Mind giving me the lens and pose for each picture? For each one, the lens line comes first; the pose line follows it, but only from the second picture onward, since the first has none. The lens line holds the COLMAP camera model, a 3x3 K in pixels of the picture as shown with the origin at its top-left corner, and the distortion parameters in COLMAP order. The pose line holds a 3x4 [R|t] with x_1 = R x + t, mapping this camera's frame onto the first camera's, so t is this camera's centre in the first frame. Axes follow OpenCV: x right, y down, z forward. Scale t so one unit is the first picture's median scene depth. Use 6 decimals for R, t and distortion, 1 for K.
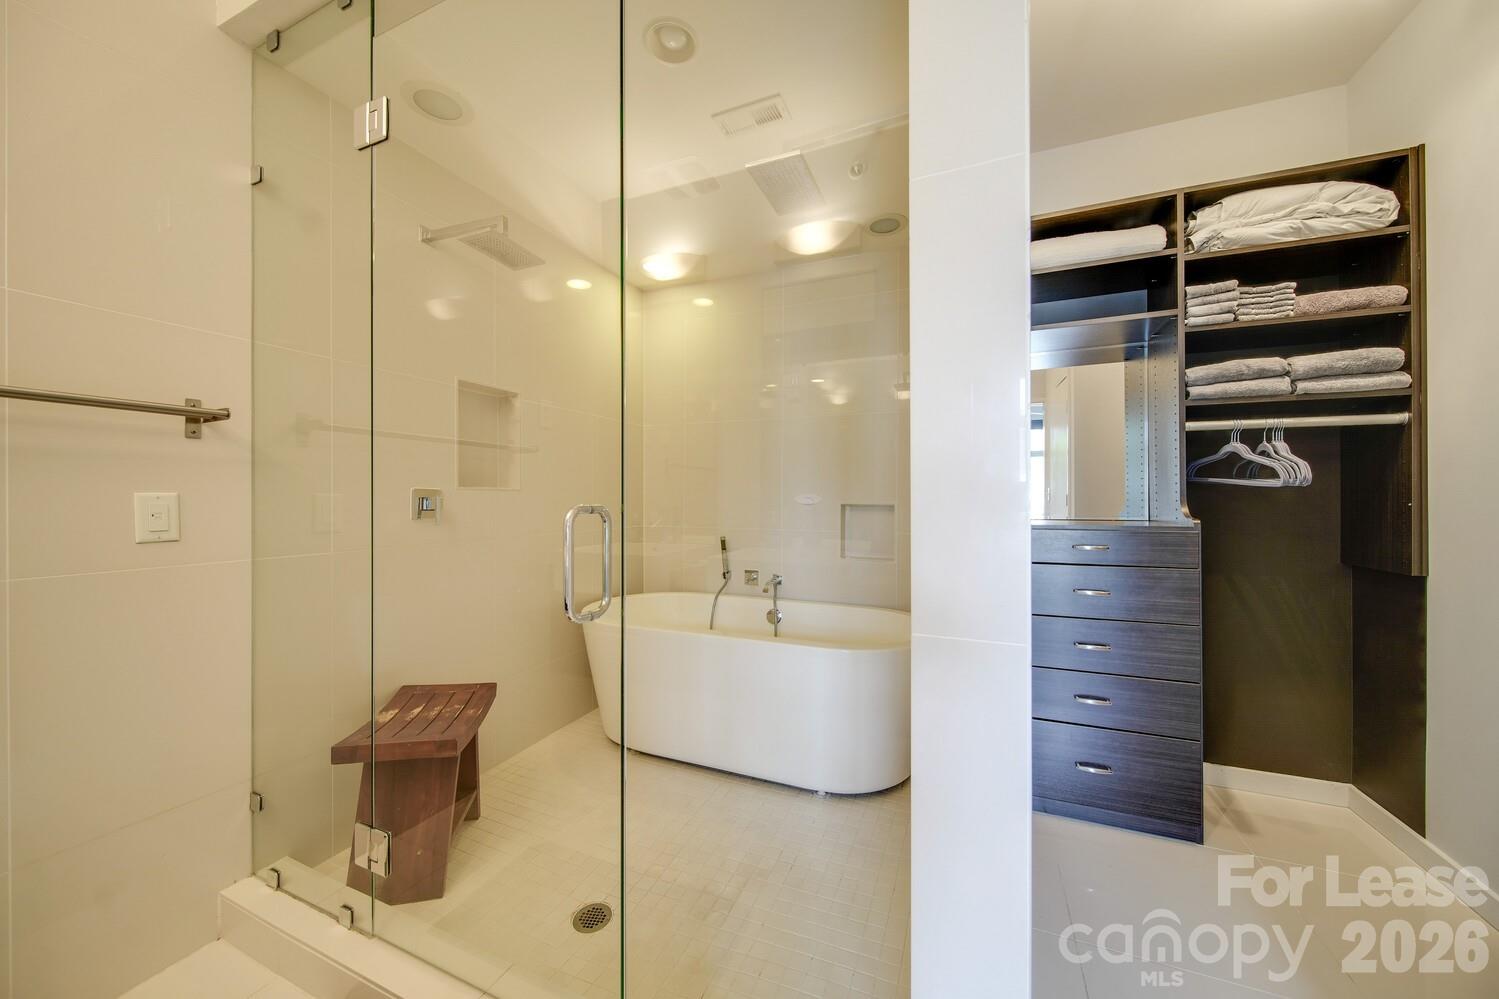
lens RADIAL K [[524.4, 0, 751.7], [0, 524.4, 493.4], [0, 0, 1]] dist [0.000731, -0.001085]
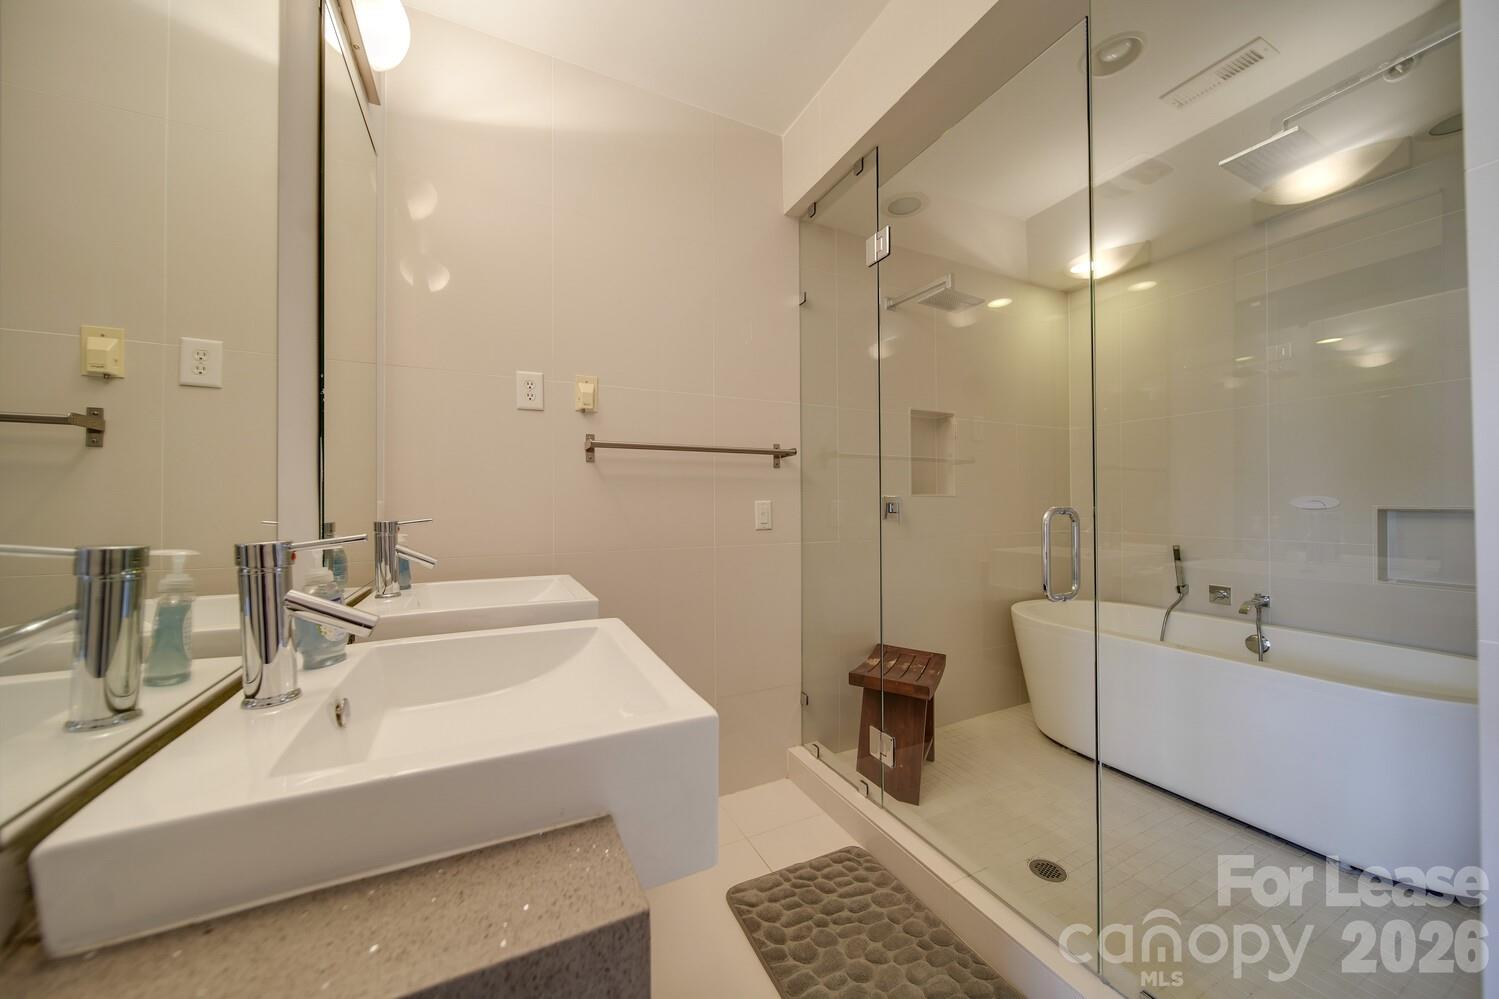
lens RADIAL K [[524.4, 0, 755.7], [0, 524.4, 497.7], [0, 0, 1]] dist [0.000731, -0.001085]
pose [[0.759383, -0.011765, -0.650537, -0.025058], [0.010421, 0.999928, -0.005920, -0.000788], [0.650560, -0.002283, 0.759451, -0.203103]]
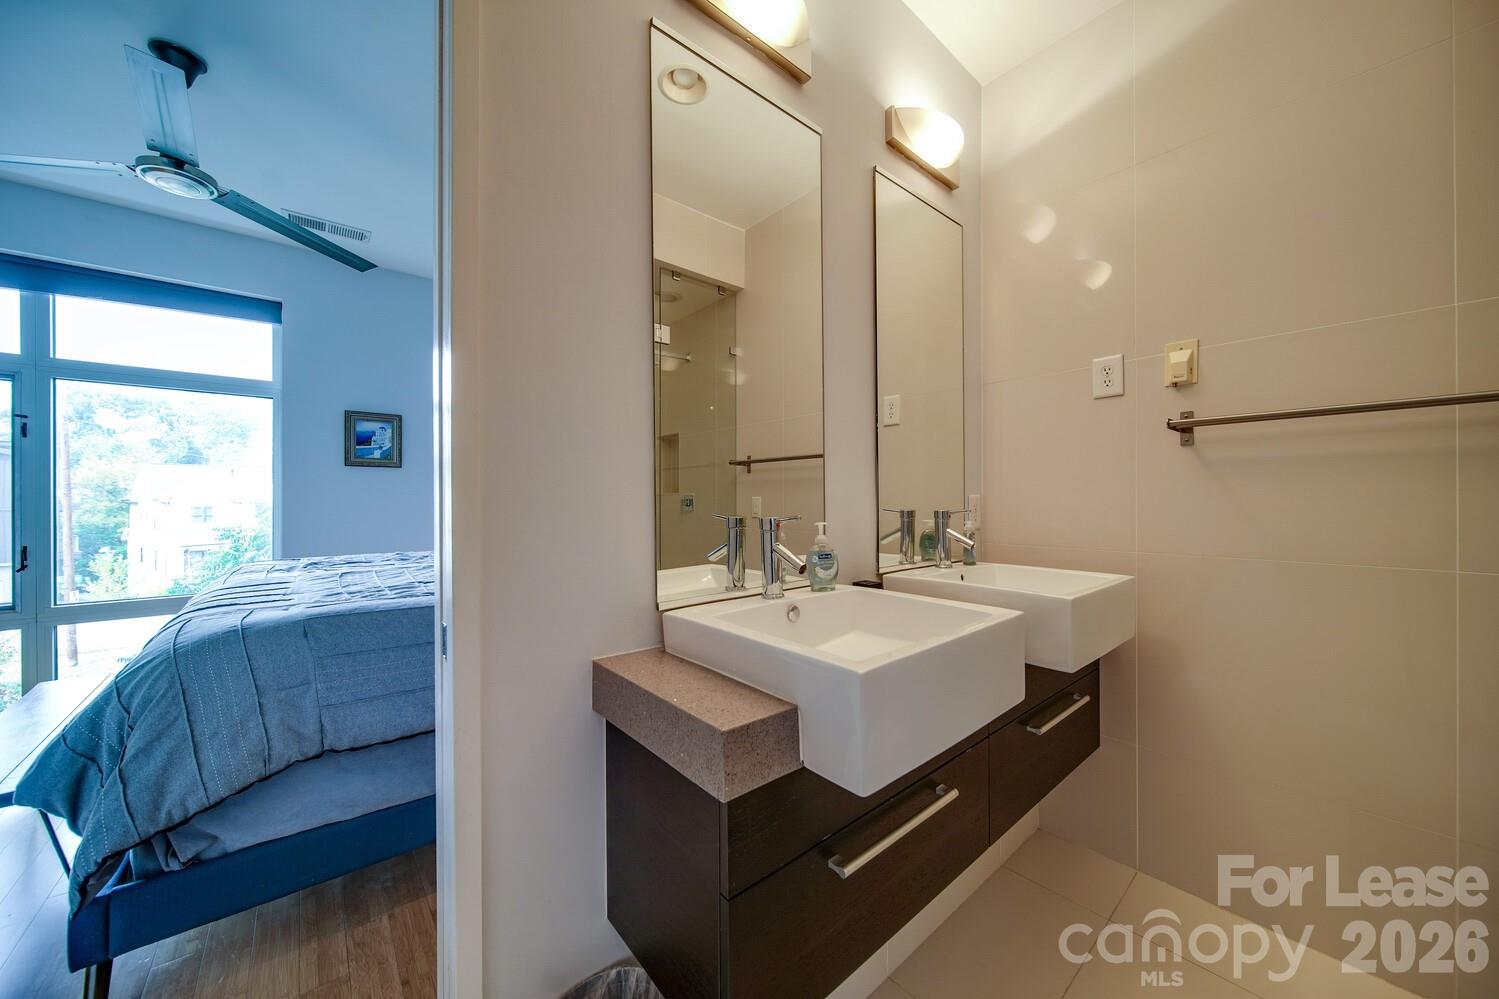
lens RADIAL K [[524.4, 0, 751.6], [0, 524.4, 500.9], [0, 0, 1]] dist [0.000731, -0.001085]
pose [[-0.450623, 0.001523, -0.892713, 0.882219], [0.011018, 0.999932, -0.003856, 0.026575], [0.892646, -0.011573, -0.450609, 1.767472]]
